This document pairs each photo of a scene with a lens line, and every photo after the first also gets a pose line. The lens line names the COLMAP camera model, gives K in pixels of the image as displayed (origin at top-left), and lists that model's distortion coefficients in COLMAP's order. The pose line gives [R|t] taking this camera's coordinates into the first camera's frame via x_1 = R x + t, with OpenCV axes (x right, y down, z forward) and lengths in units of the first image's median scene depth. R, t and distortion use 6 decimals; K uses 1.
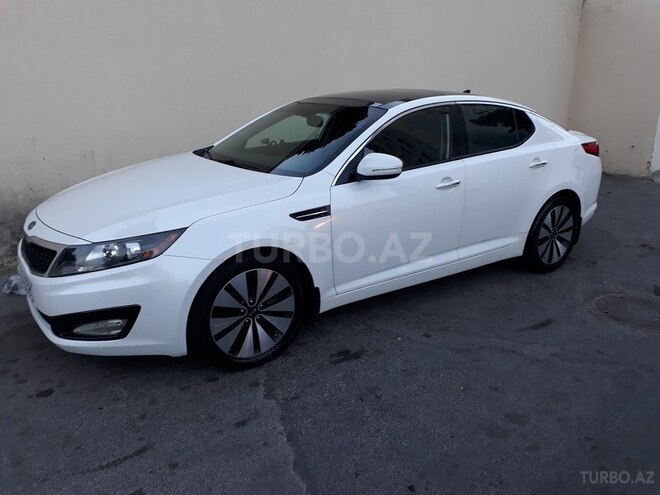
lens RADIAL K [[524.3, 0, 324.1], [0, 524.3, 245.9], [0, 0, 1]] dist [0.046871, -0.067330]
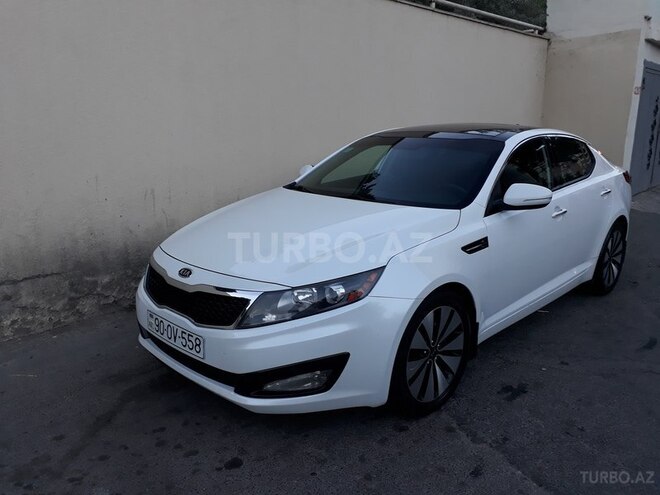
lens RADIAL K [[524.3, 0, 325.9], [0, 524.3, 252.2], [0, 0, 1]] dist [0.046871, -0.067330]
pose [[0.983933, -0.043077, 0.173266, -0.477459], [0.052483, 0.997365, -0.050078, -0.016410], [-0.170653, 0.058367, 0.983601, 0.090455]]
